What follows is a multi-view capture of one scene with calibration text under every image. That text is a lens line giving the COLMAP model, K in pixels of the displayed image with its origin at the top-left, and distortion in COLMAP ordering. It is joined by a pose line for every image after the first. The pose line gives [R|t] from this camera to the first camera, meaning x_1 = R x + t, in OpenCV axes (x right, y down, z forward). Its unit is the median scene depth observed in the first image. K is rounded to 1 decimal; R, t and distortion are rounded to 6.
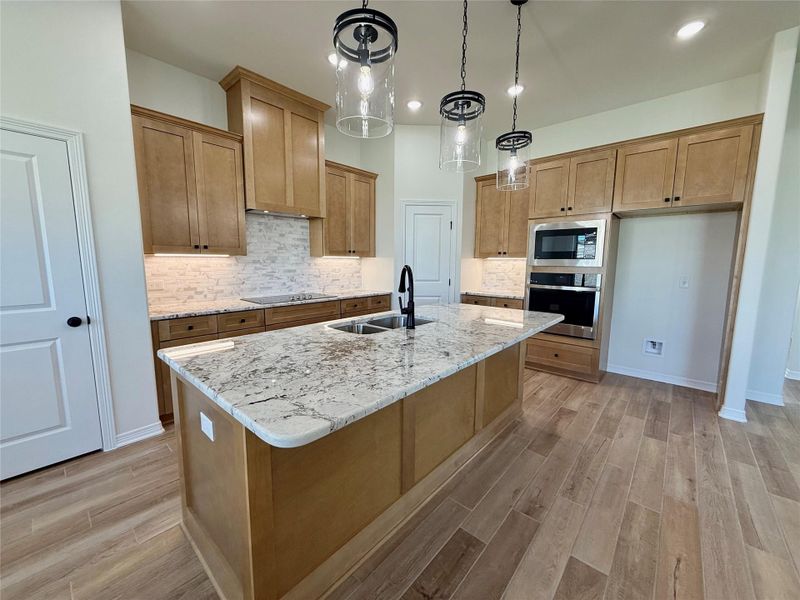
lens RADIAL K [[319.3, 0, 400.0], [0, 319.3, 300.0], [0, 0, 1]] dist [-0.000409, -0.000318]
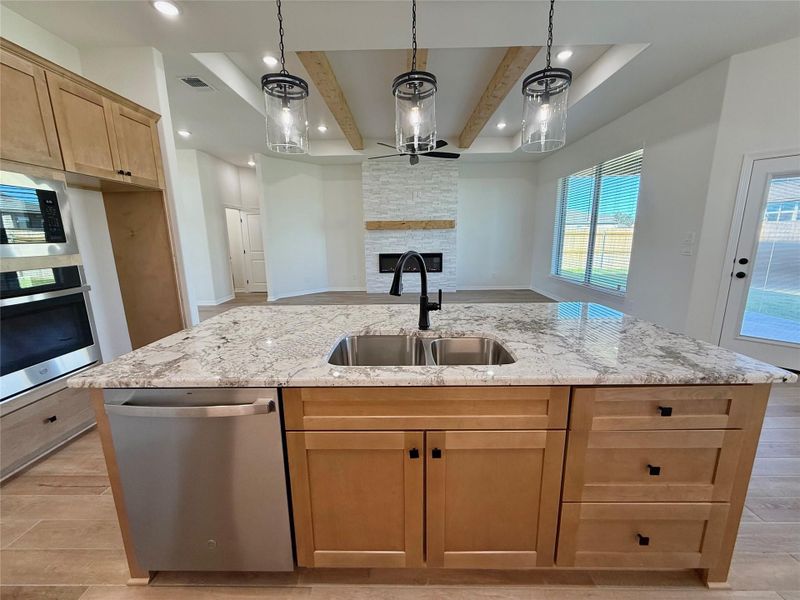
lens RADIAL K [[319.3, 0, 400.0], [0, 319.3, 300.0], [0, 0, 1]] dist [-0.000409, -0.000318]
pose [[-0.651259, -0.144355, 0.744999, -0.641815], [0.104620, 0.955286, 0.276558, -0.260411], [-0.751610, 0.258052, -0.607036, 1.889724]]
